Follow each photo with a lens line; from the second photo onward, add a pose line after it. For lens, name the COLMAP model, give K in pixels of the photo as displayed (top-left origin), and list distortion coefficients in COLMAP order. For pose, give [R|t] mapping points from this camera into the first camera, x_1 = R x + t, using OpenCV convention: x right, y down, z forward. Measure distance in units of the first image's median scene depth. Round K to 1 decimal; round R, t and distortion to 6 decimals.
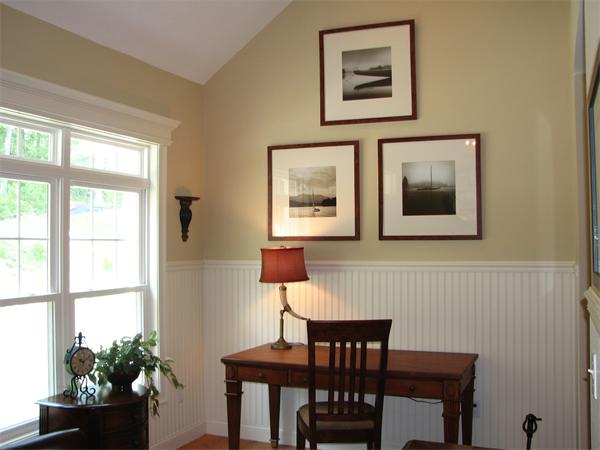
lens RADIAL K [[649.8, 0, 300.0], [0, 649.8, 225.0], [0, 0, 1]] dist [-0.209304, 0.306226]
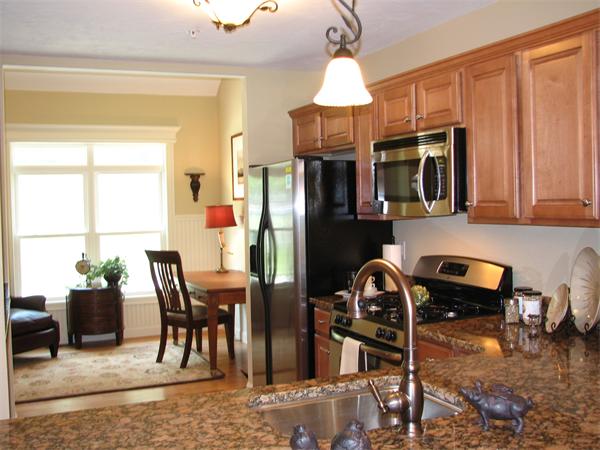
lens RADIAL K [[649.8, 0, 300.0], [0, 649.8, 225.0], [0, 0, 1]] dist [-0.209304, 0.306226]
pose [[0.723192, 0.012469, -0.690534, 1.130419], [0.040558, 0.997345, 0.060485, -0.003589], [0.689455, -0.071748, 0.720766, 0.044668]]
